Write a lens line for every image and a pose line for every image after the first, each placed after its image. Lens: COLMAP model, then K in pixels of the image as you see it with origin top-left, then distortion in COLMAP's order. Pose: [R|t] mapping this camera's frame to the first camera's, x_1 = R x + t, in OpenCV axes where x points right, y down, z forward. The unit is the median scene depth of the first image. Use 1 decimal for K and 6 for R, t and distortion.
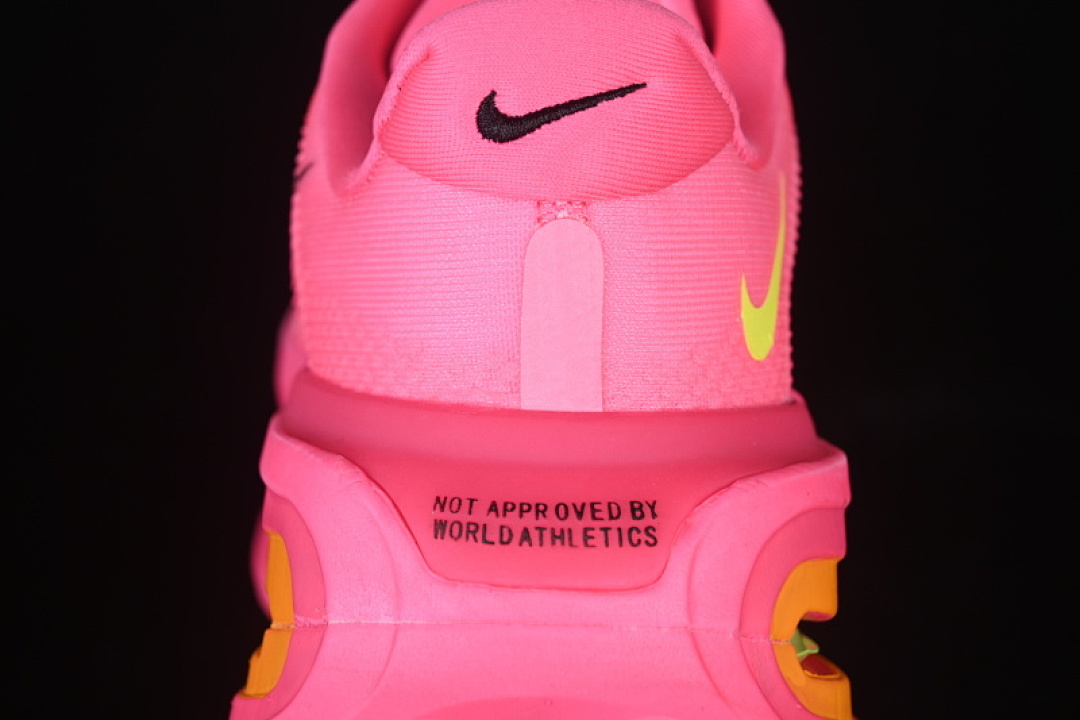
lens RADIAL K [[2317.9, 0, 539.4], [0, 2317.9, 359.7], [0, 0, 1]] dist [0.035306, 0.000000]
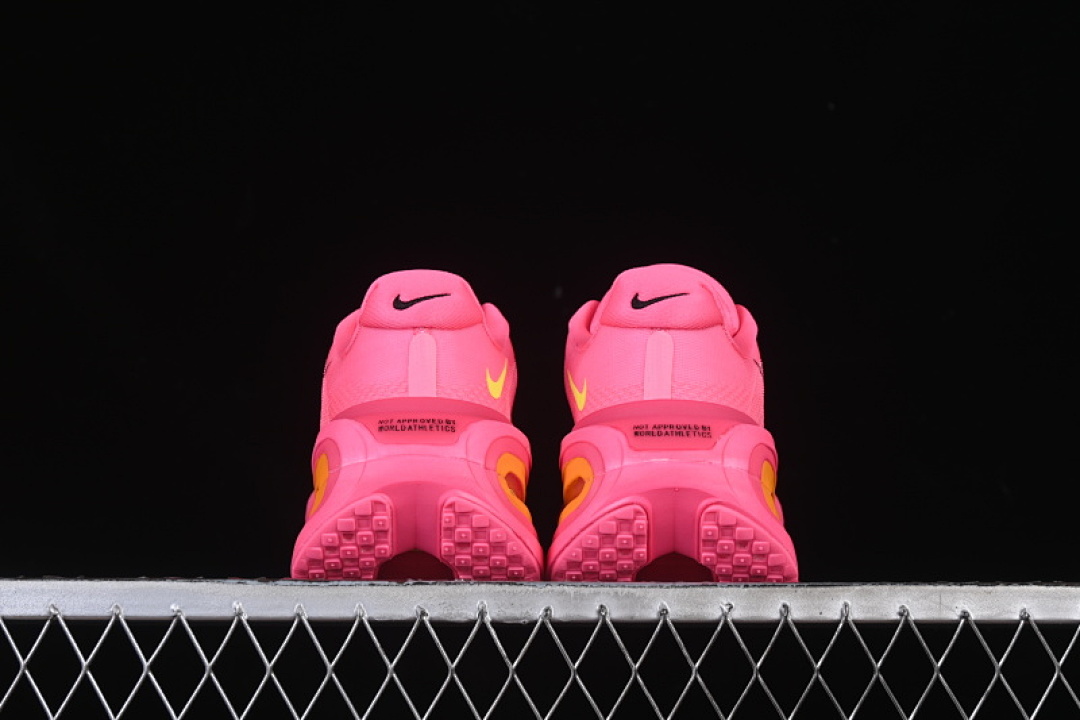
lens RADIAL K [[2317.9, 0, 538.0], [0, 2317.9, 358.7], [0, 0, 1]] dist [0.035306, 0.000000]
pose [[0.999304, -0.014689, 0.034304, 0.056102], [0.026859, 0.921295, -0.387935, 1.127270], [-0.025906, 0.388586, 0.921048, -1.724643]]
